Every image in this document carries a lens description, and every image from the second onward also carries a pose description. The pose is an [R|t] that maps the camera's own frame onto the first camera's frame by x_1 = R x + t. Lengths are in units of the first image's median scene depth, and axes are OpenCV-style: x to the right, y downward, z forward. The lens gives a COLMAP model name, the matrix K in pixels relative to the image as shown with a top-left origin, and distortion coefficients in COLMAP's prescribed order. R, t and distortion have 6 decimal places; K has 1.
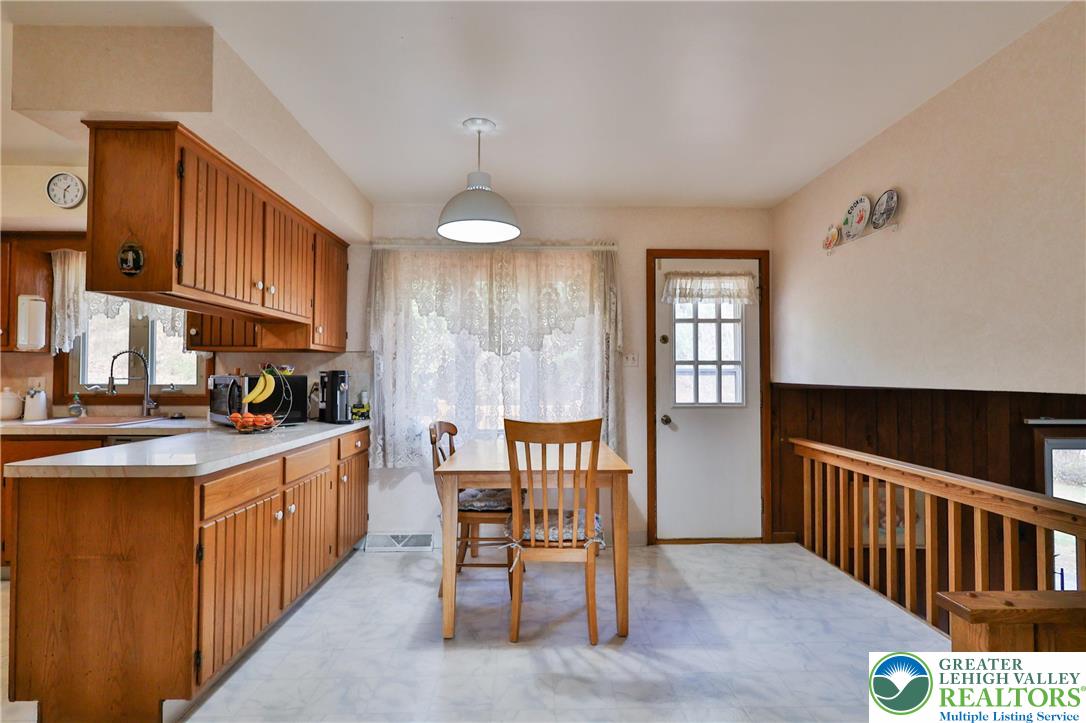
lens RADIAL K [[530.9, 0, 543.2], [0, 530.9, 361.7], [0, 0, 1]] dist [-0.005143, 0.003419]
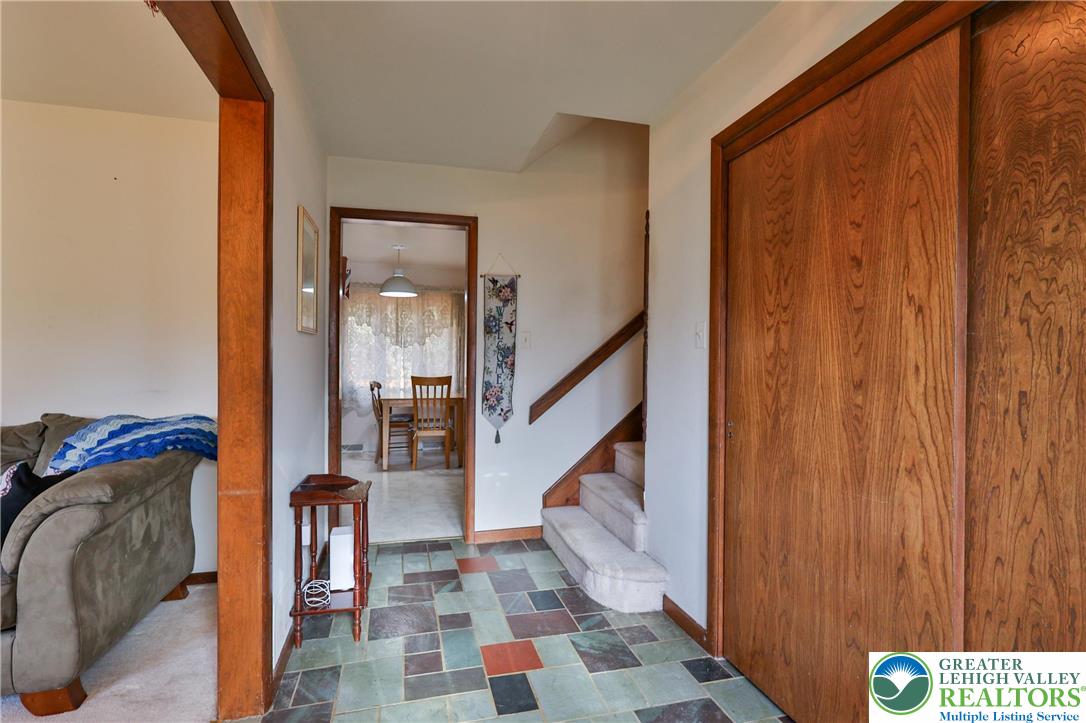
lens RADIAL K [[530.9, 0, 542.7], [0, 530.9, 362.9], [0, 0, 1]] dist [-0.005143, 0.003419]
pose [[0.972828, 0.006901, 0.231426, -0.034885], [-0.013529, 0.999542, 0.027062, -0.017945], [-0.231133, -0.029457, 0.972476, -1.038792]]
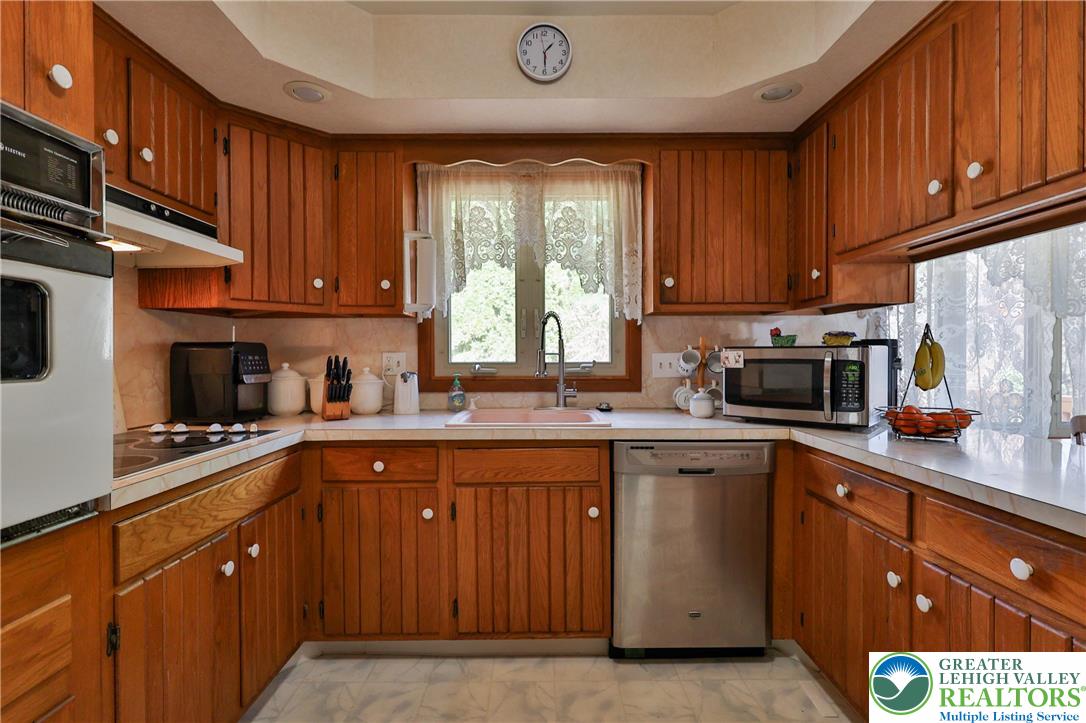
lens RADIAL K [[530.9, 0, 543.2], [0, 530.9, 360.8], [0, 0, 1]] dist [-0.005143, 0.003419]
pose [[0.999731, -0.006021, -0.022383, -0.842531], [0.006809, 0.999354, 0.035274, 0.018121], [0.022157, -0.035417, 0.999127, 0.339093]]
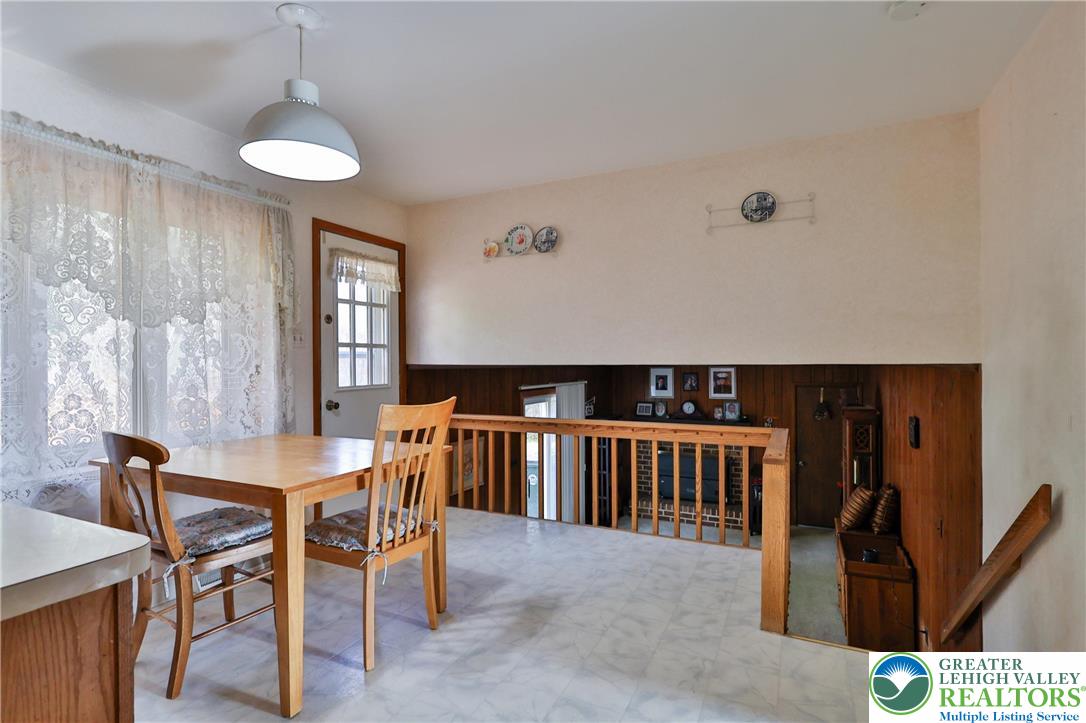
lens RADIAL K [[530.9, 0, 545.4], [0, 530.9, 361.0], [0, 0, 1]] dist [-0.005143, 0.003419]
pose [[0.452659, -0.003465, 0.891677, -0.497531], [-0.016075, 0.999798, 0.012045, 0.016079], [-0.891539, -0.019786, 0.452512, 0.277639]]
